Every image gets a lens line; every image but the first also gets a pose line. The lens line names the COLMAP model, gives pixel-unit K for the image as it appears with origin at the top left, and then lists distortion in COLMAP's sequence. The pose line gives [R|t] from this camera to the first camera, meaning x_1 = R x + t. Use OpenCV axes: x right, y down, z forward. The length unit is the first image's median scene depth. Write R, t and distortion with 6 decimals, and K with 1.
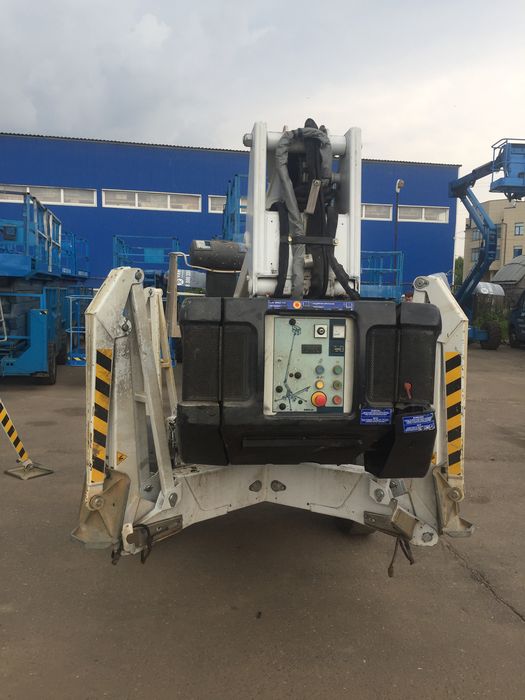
lens RADIAL K [[605.1, 0, 262.5], [0, 605.1, 350.0], [0, 0, 1]] dist [0.088734, -0.120712]
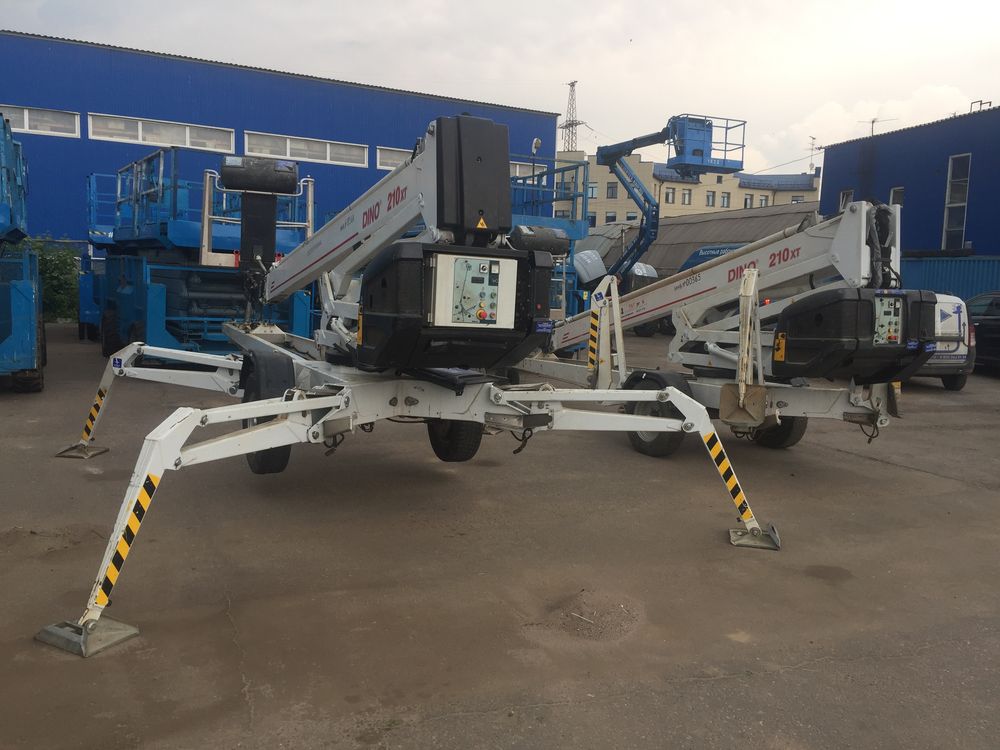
lens RADIAL K [[864.4, 0, 500.0], [0, 864.4, 375.0], [0, 0, 1]] dist [0.088734, -0.120712]
pose [[0.948930, -0.024029, 0.314572, -0.307513], [0.014241, 0.999341, 0.033377, 0.013256], [-0.315167, -0.027193, 0.948647, -0.206005]]
